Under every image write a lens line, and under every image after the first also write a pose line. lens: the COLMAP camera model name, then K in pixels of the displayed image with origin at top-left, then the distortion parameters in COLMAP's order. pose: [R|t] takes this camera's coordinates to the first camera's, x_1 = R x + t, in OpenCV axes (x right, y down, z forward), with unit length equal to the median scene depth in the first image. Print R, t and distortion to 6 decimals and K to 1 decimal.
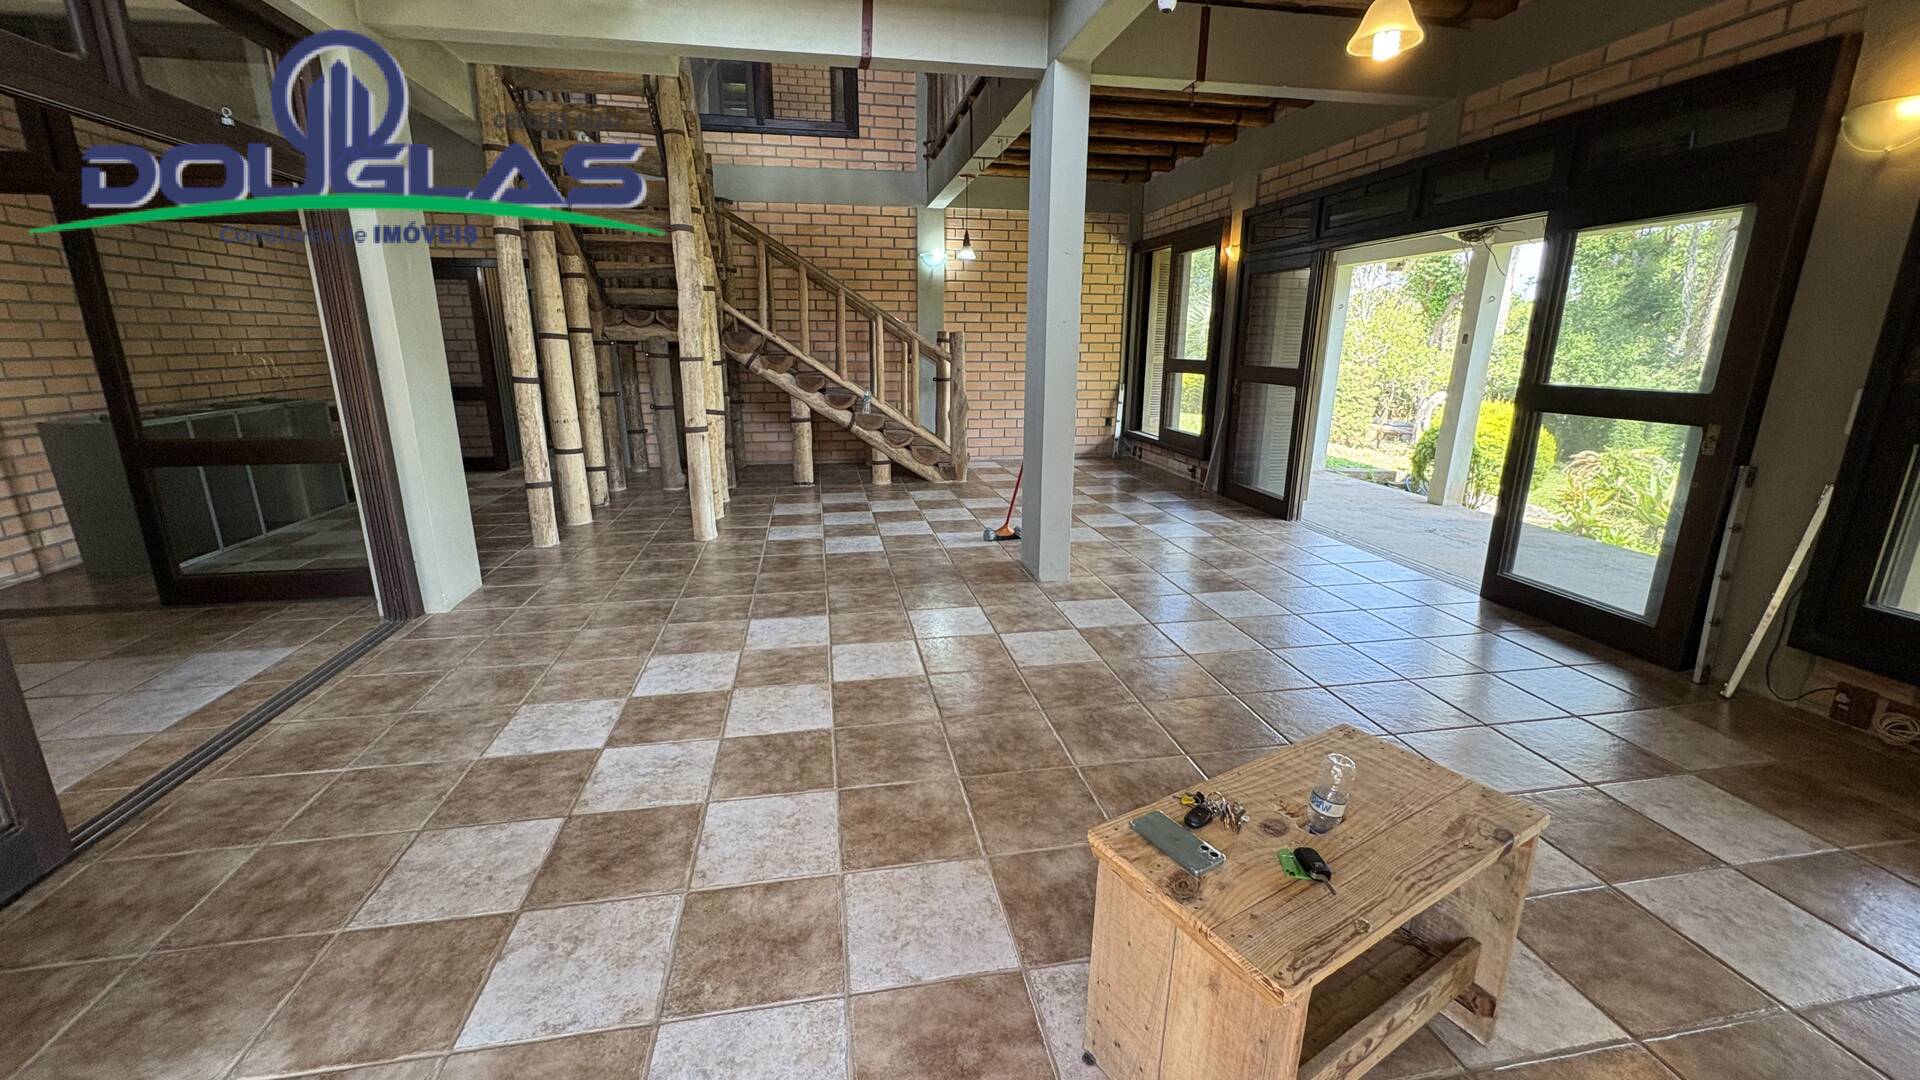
lens RADIAL K [[765.8, 0, 960.0], [0, 765.8, 540.0], [0, 0, 1]] dist [0.001462, 0.000047]
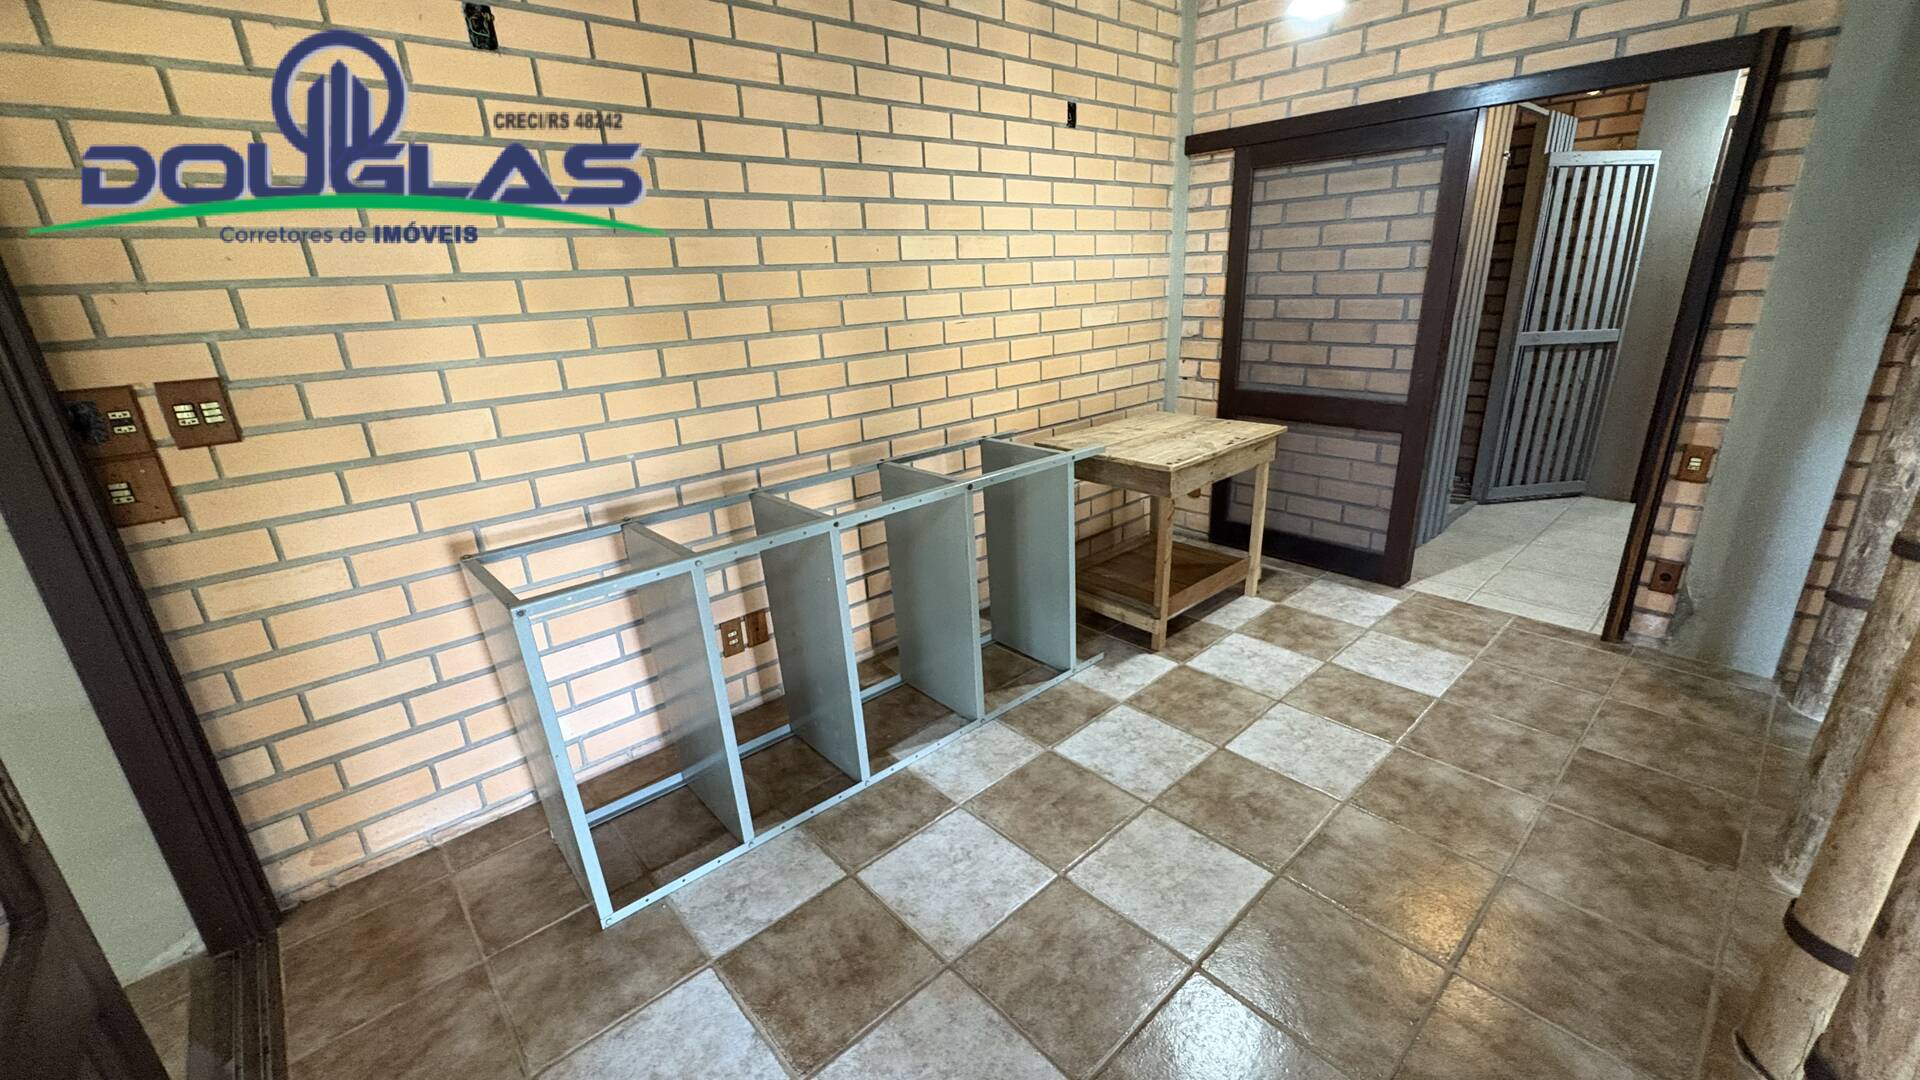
lens RADIAL K [[765.8, 0, 960.0], [0, 765.8, 540.0], [0, 0, 1]] dist [0.001462, 0.000047]
pose [[0.528091, 0.254925, -0.810020, -0.513952], [-0.172532, 0.966191, 0.191591, -0.221076], [0.831476, 0.038577, 0.554220, 0.737535]]
